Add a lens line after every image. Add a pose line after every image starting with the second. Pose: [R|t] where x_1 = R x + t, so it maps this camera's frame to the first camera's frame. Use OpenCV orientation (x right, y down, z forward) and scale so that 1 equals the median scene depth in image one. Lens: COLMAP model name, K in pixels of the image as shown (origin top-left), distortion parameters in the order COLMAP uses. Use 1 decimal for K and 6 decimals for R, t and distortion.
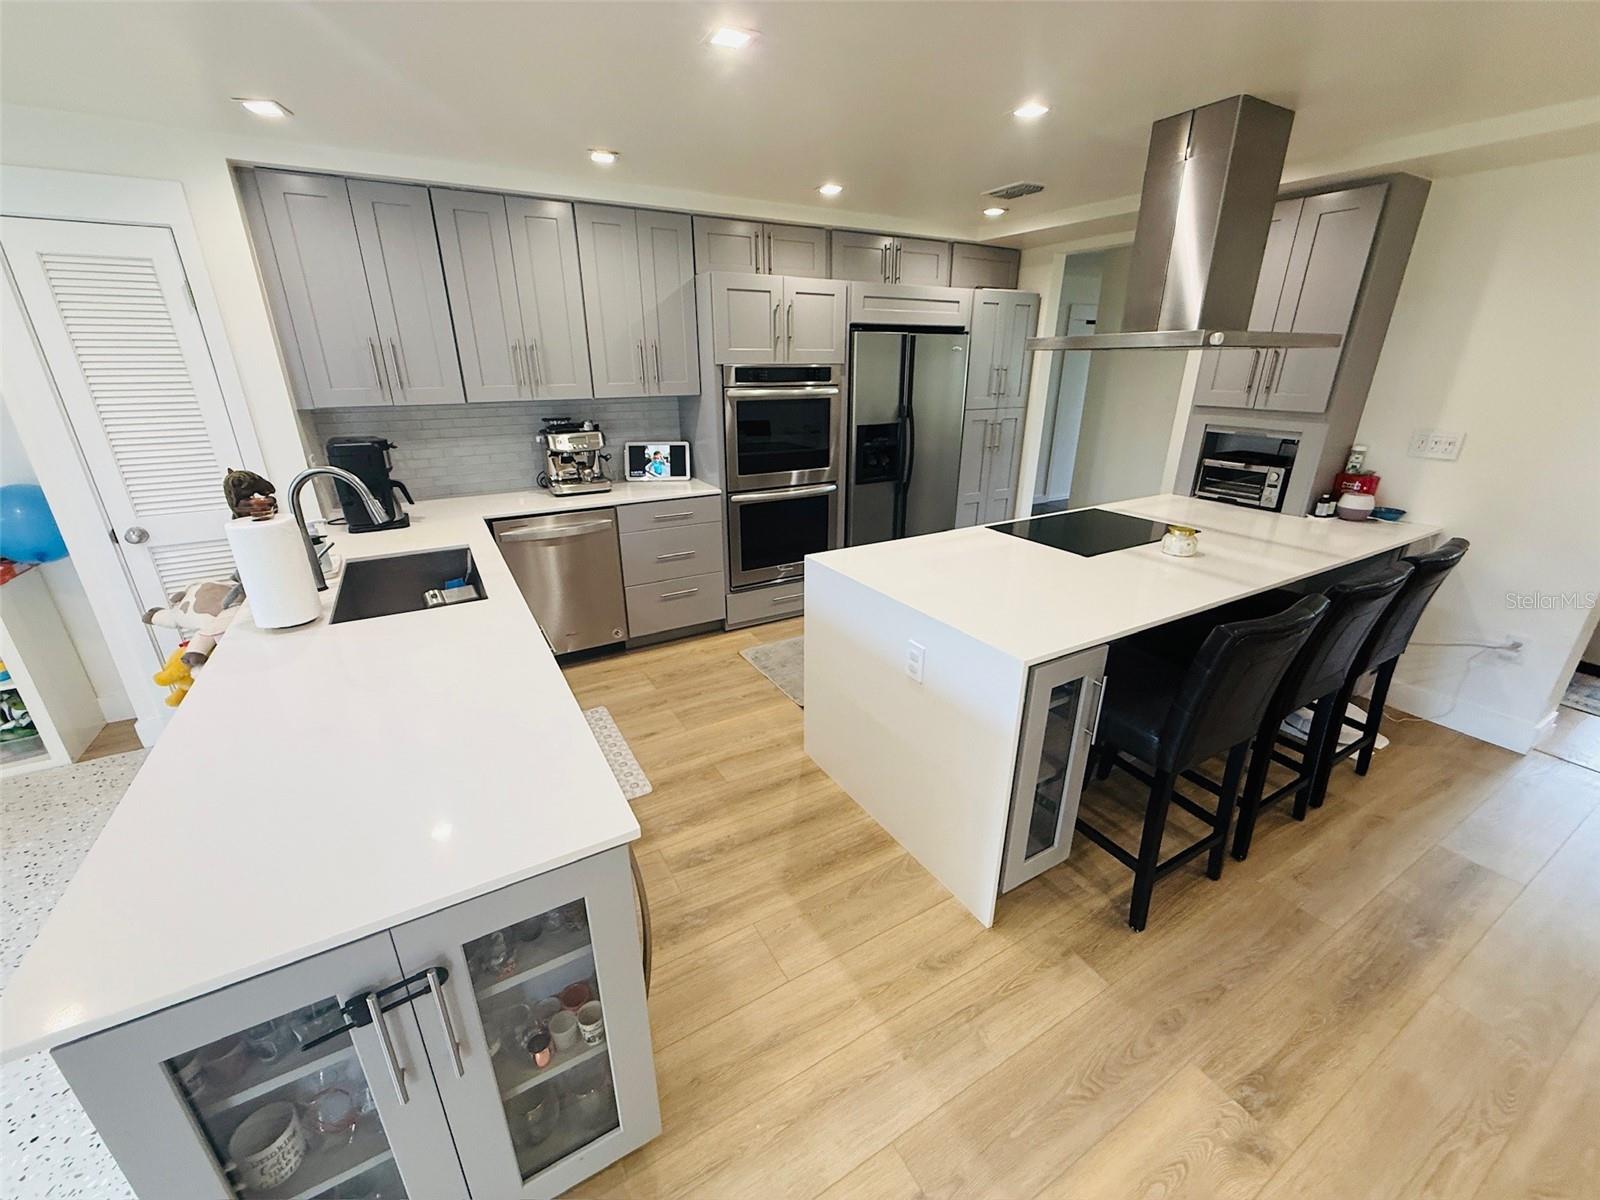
lens RADIAL K [[639.6, 0, 801.2], [0, 639.6, 604.9], [0, 0, 1]] dist [0.001398, 0.000094]
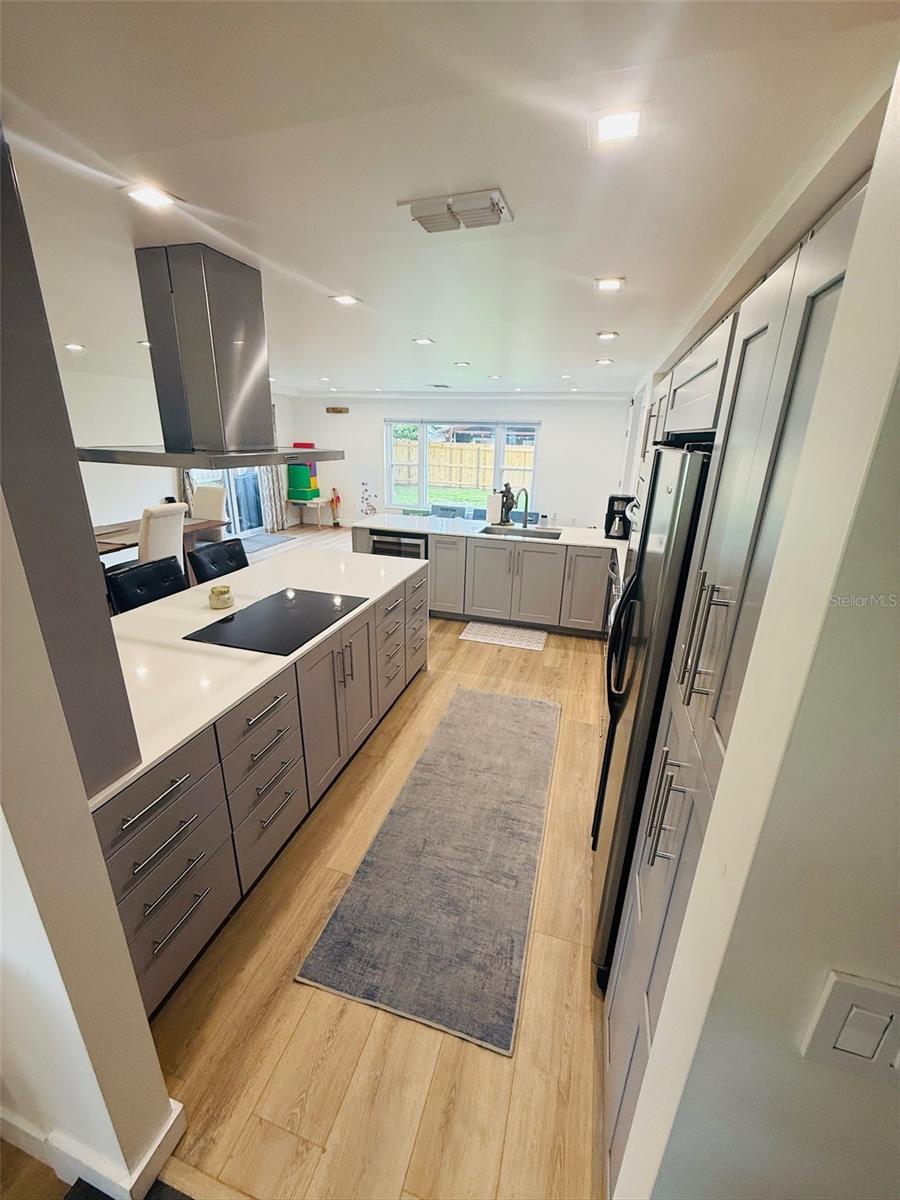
lens RADIAL K [[471.3, 0, 453.9], [0, 471.3, 593.7], [0, 0, 1]] dist [-0.000177, -0.000010]
pose [[-0.726357, 0.202142, -0.656920, 0.676020], [-0.274178, 0.791219, 0.546626, -0.595952], [0.630263, 0.577158, -0.519284, 1.403400]]
